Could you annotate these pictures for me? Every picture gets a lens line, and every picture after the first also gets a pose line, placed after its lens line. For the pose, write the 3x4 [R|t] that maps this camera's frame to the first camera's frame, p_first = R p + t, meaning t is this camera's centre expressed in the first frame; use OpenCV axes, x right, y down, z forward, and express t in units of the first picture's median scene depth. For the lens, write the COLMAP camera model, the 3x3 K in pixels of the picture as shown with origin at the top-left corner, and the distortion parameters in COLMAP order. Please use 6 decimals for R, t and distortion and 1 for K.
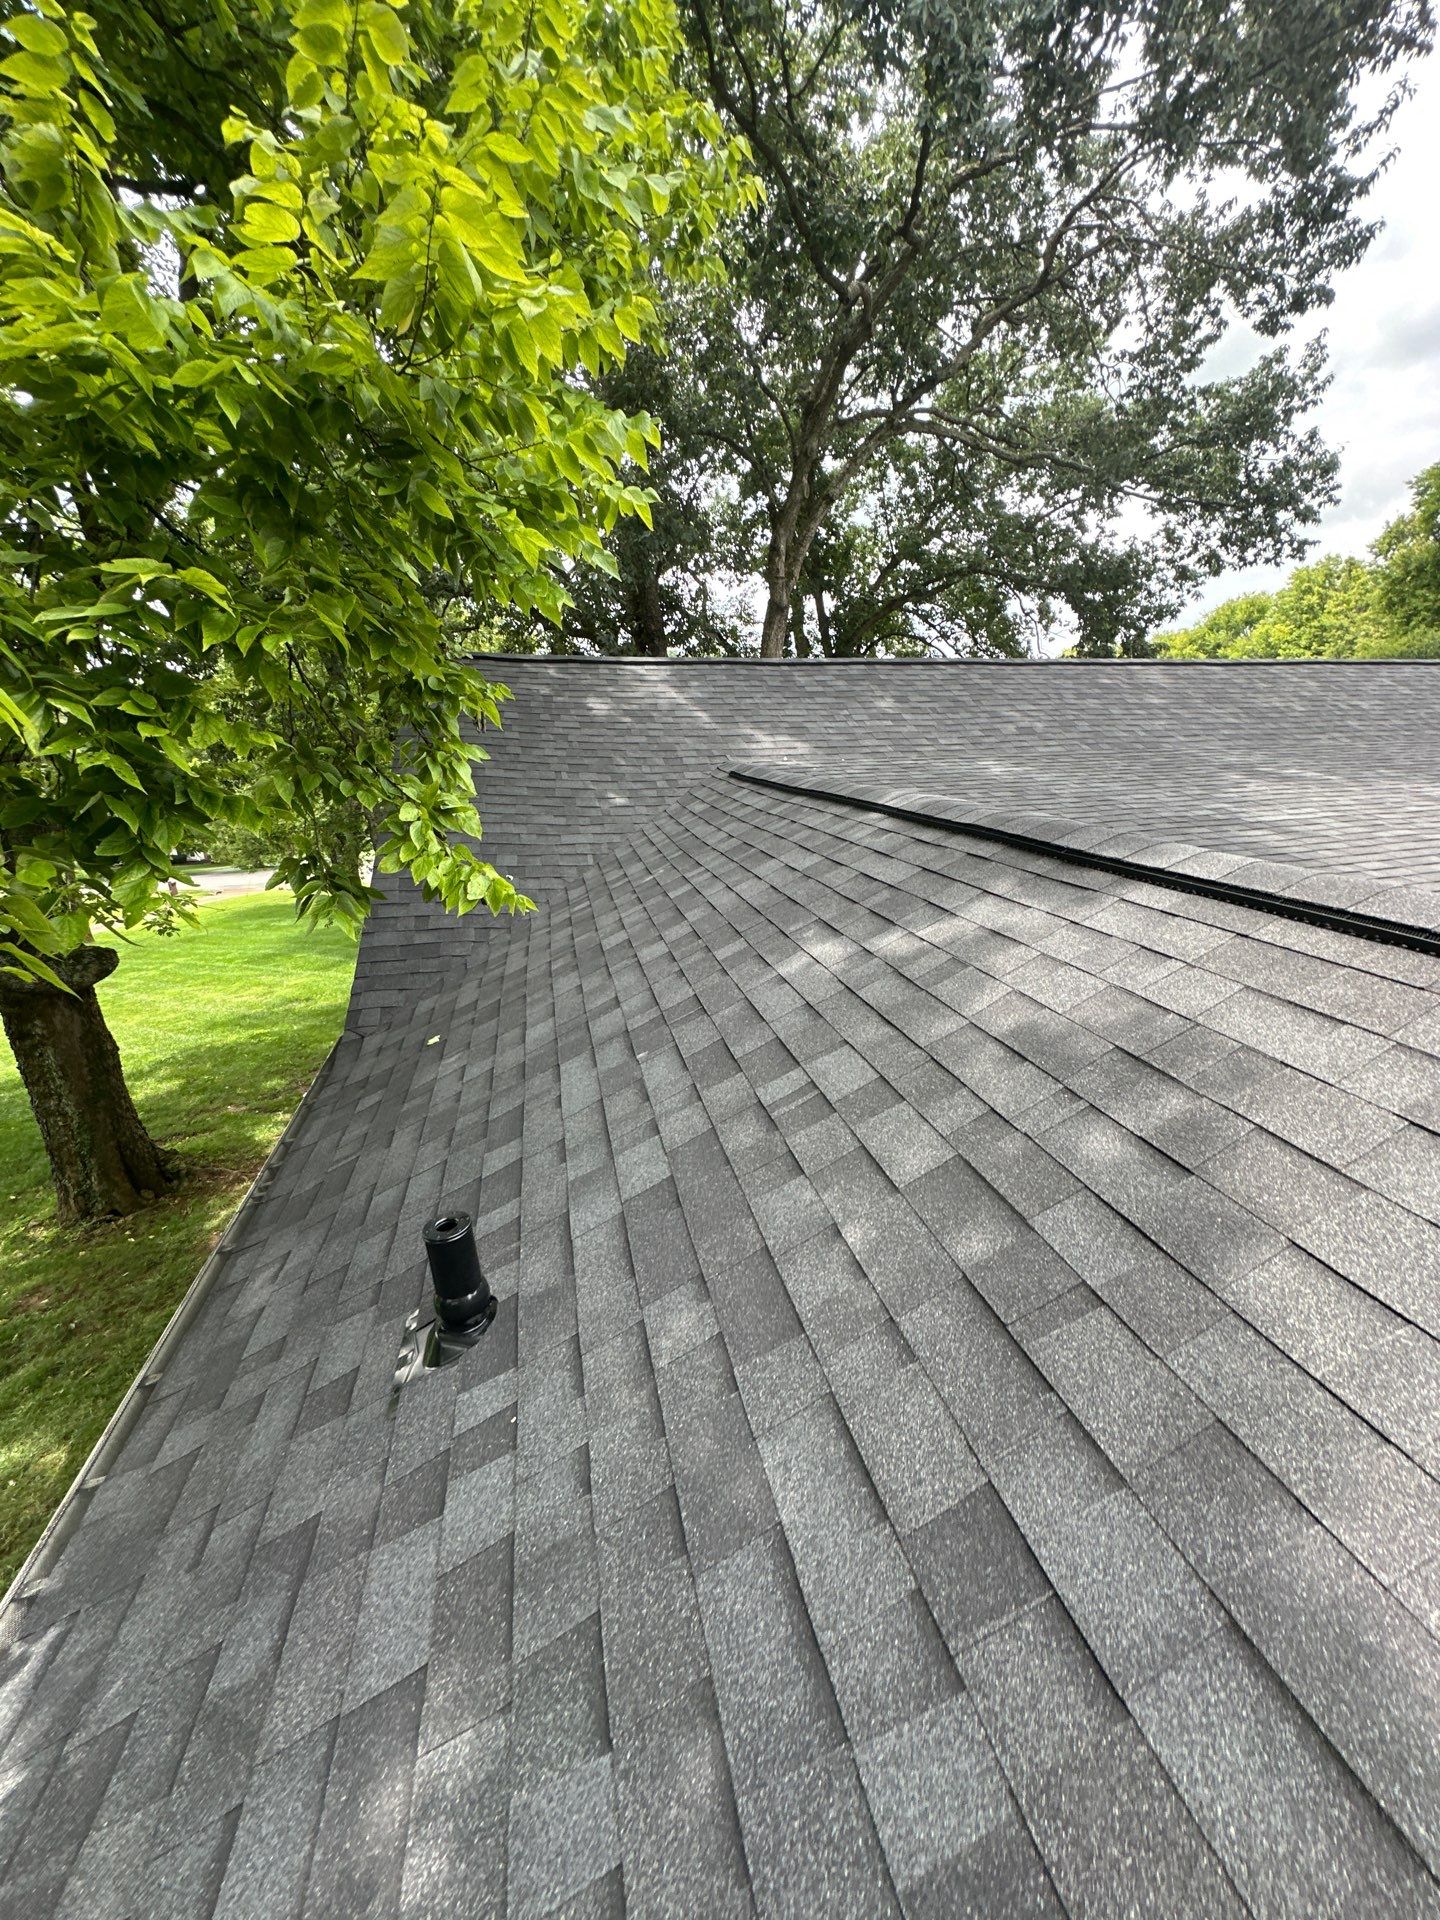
lens RADIAL K [[763.7, 0, 724.4], [0, 763.7, 958.2], [0, 0, 1]] dist [-0.002468, 0.000465]
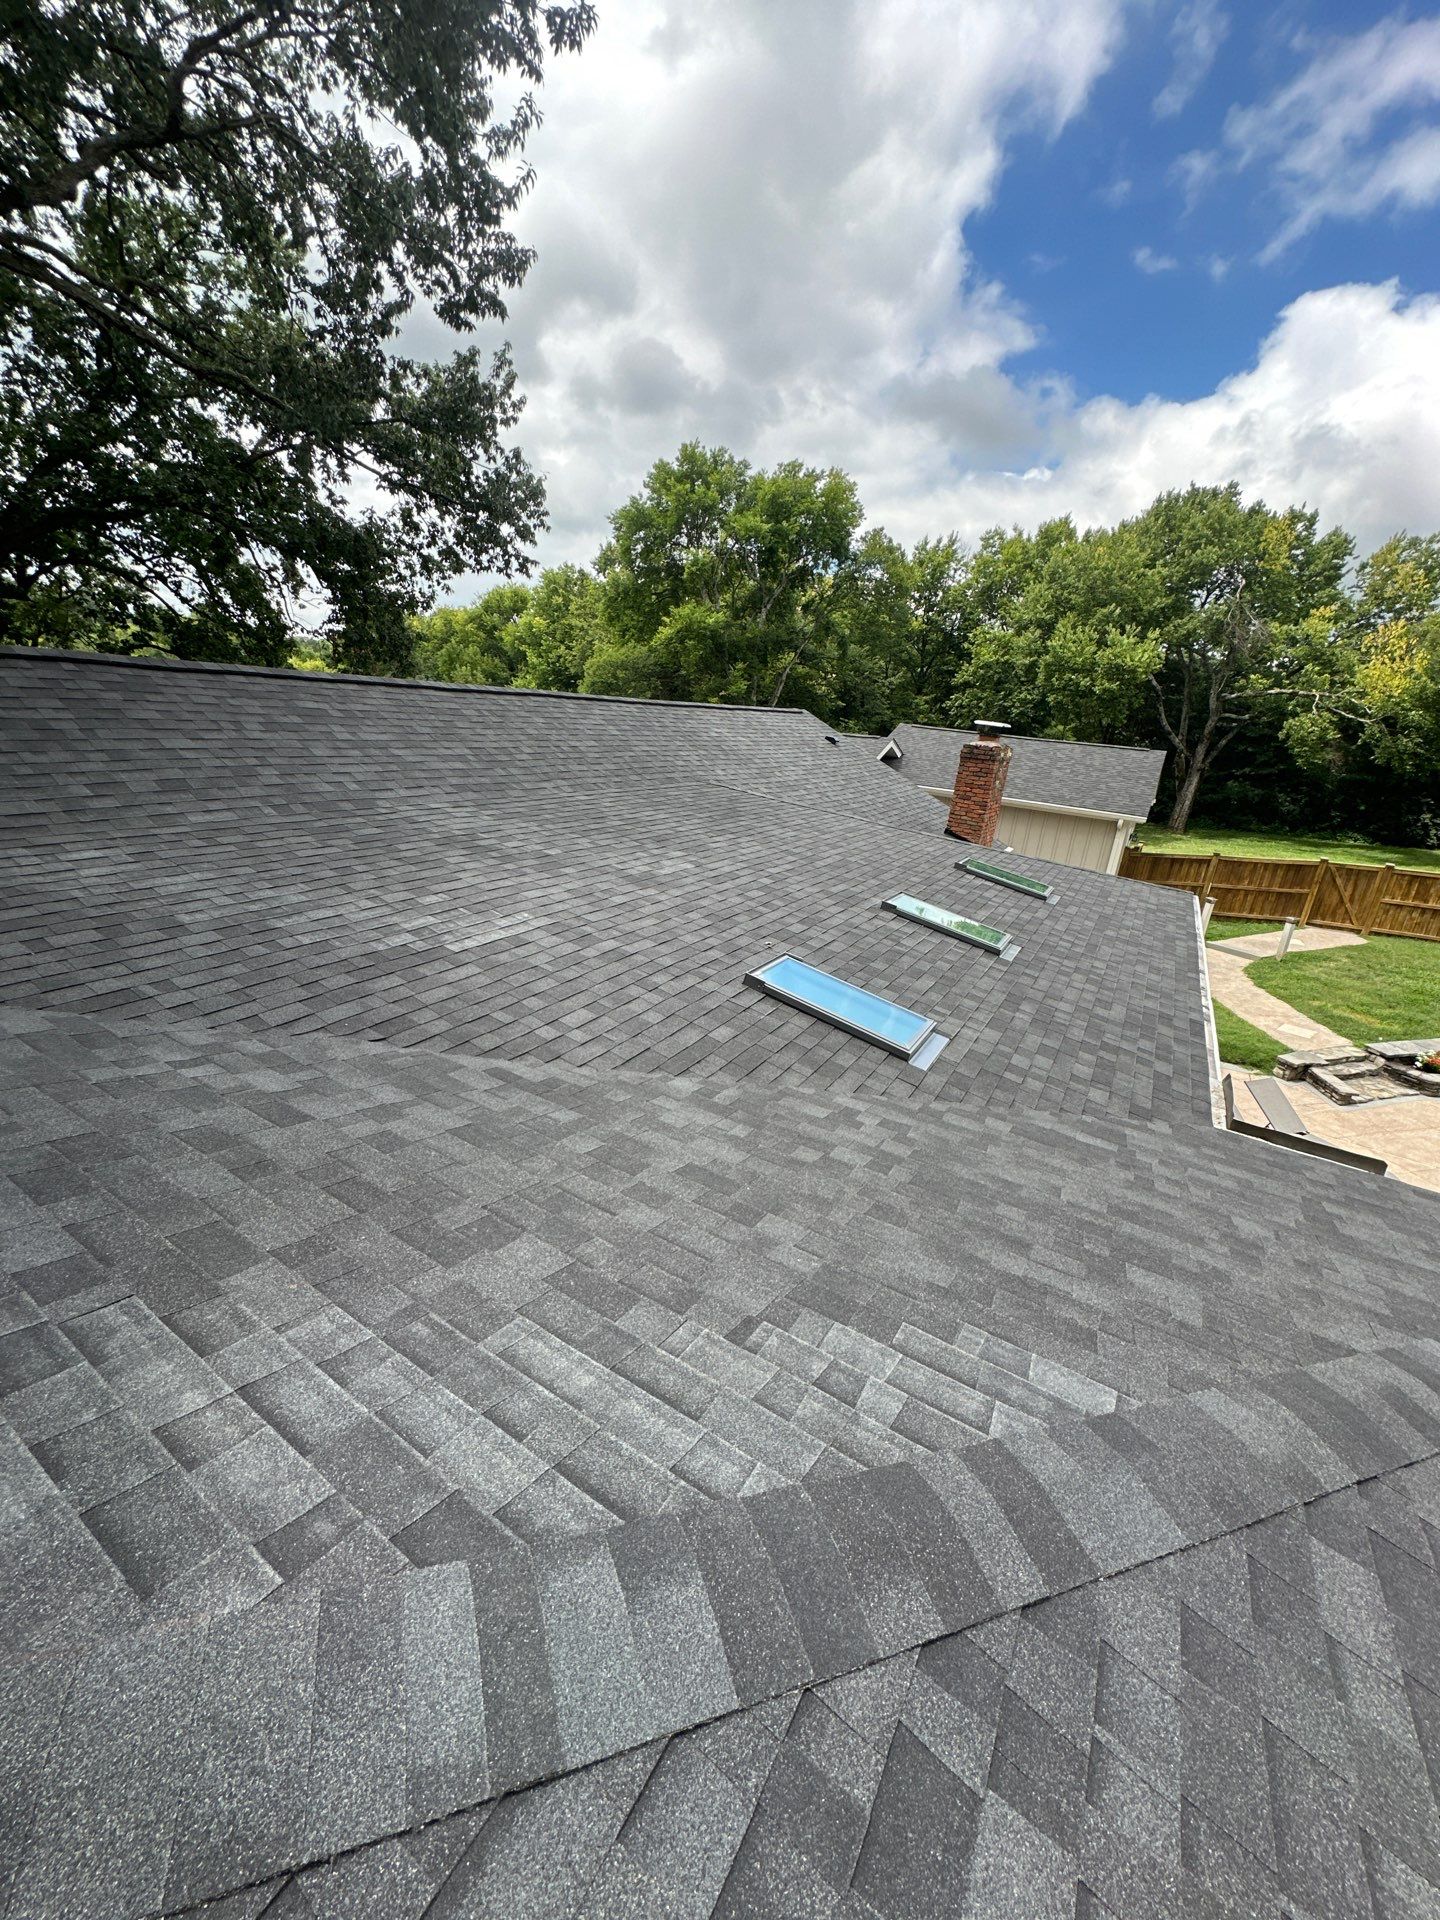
lens RADIAL K [[763.7, 0, 712.4], [0, 763.7, 960.0], [0, 0, 1]] dist [-0.002468, 0.000465]
pose [[0.693863, -0.157684, 0.702631, 0.102478], [0.120112, 0.987405, 0.102980, -0.071116], [-0.710020, 0.012940, 0.704063, 0.081886]]
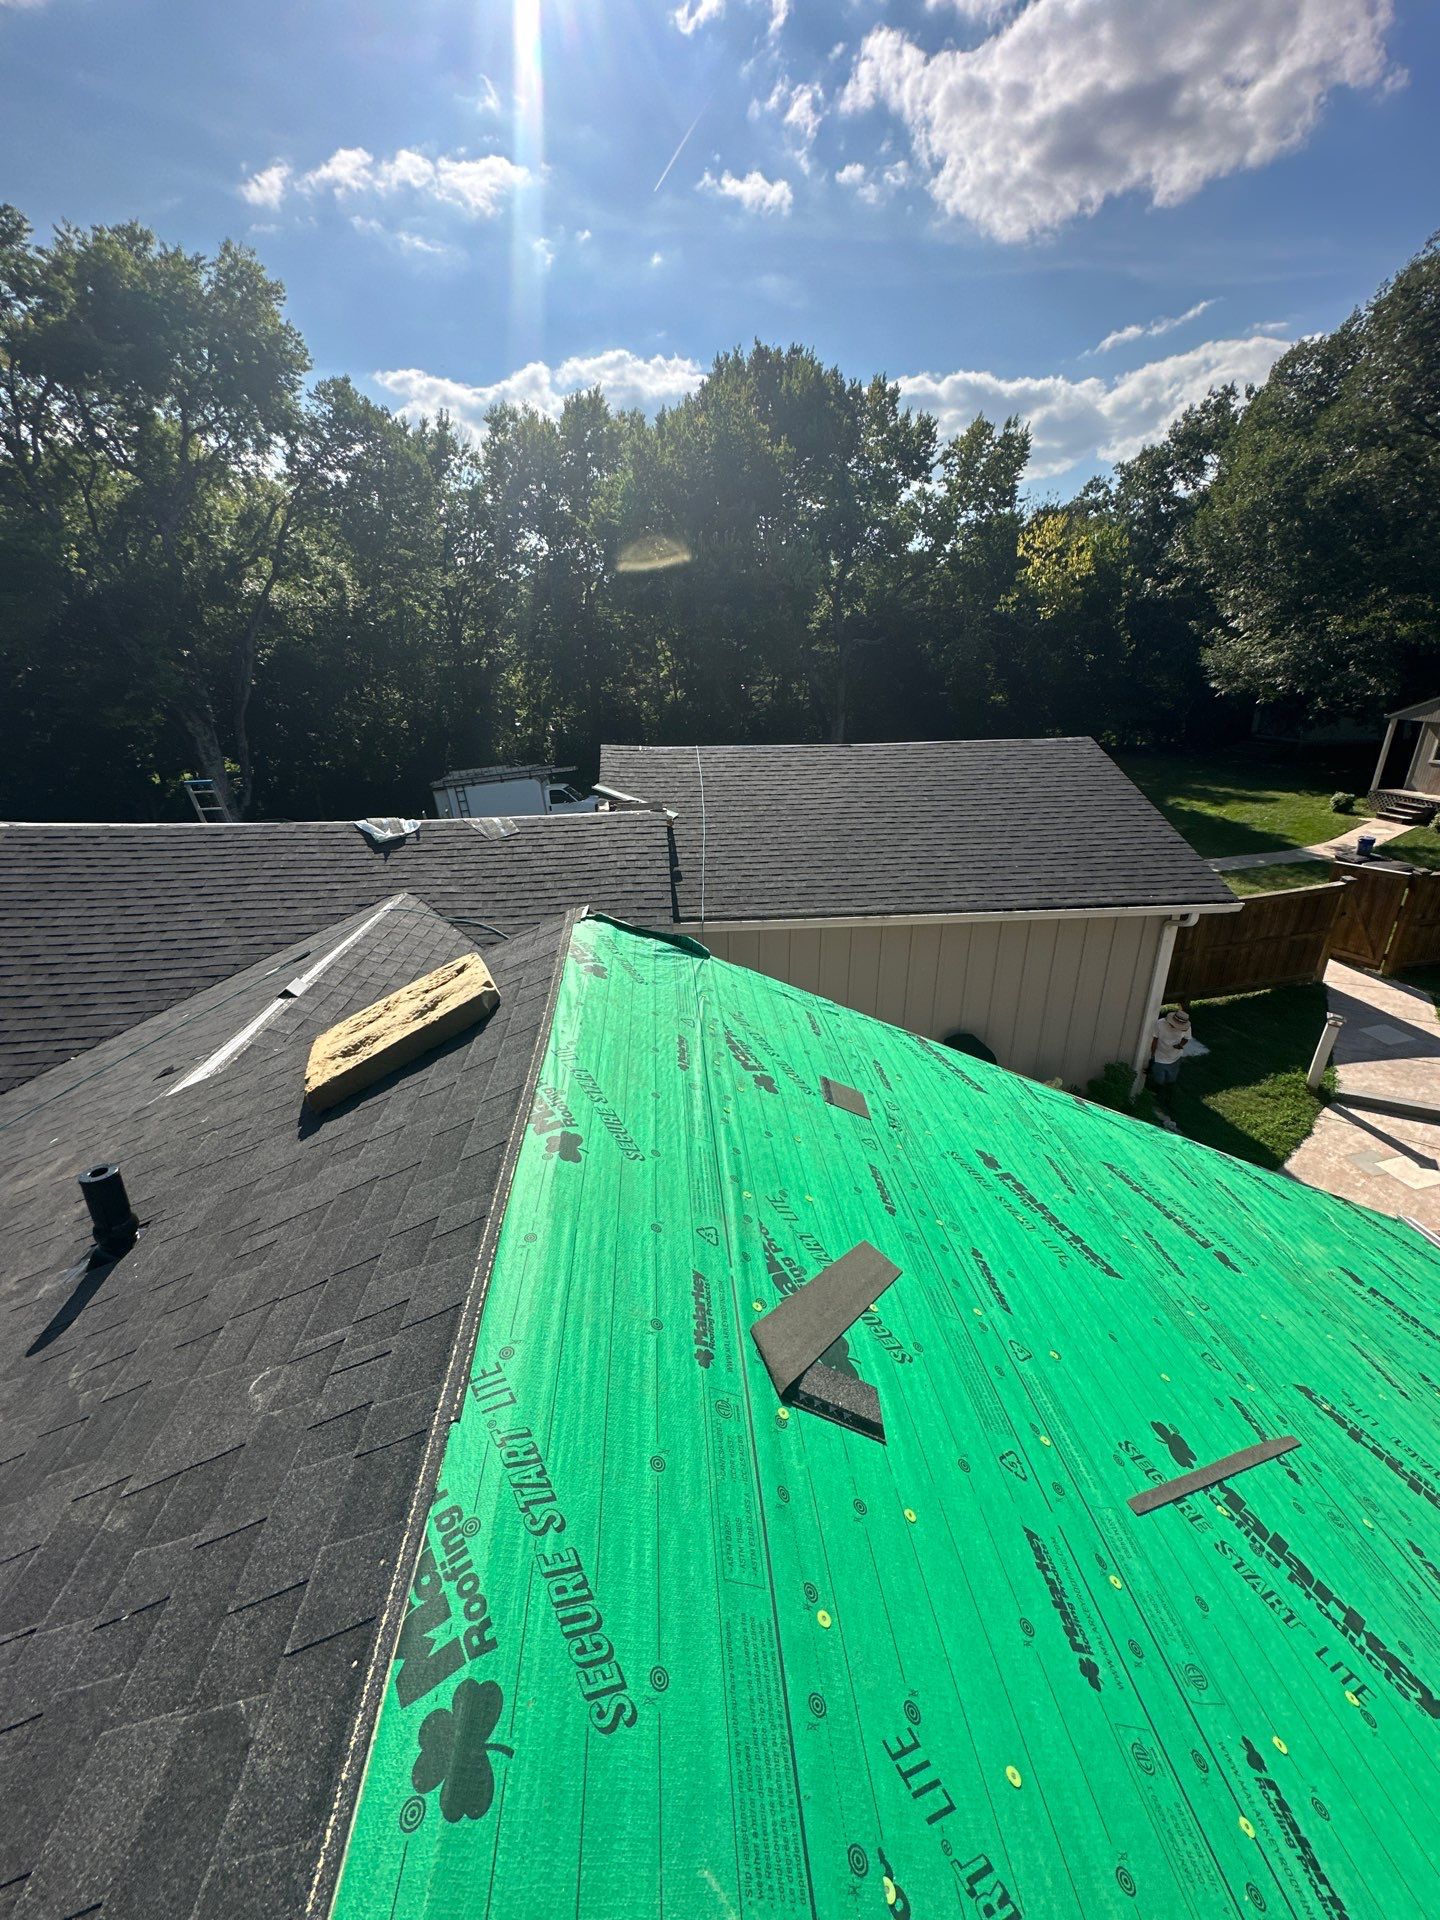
lens RADIAL K [[763.7, 0, 717.6], [0, 763.7, 951.1], [0, 0, 1]] dist [-0.002468, 0.000465]
pose [[0.145891, -0.346107, 0.926783, 0.742774], [0.310513, 0.905485, 0.289273, -0.314666], [-0.939307, 0.245576, 0.239573, 0.612354]]
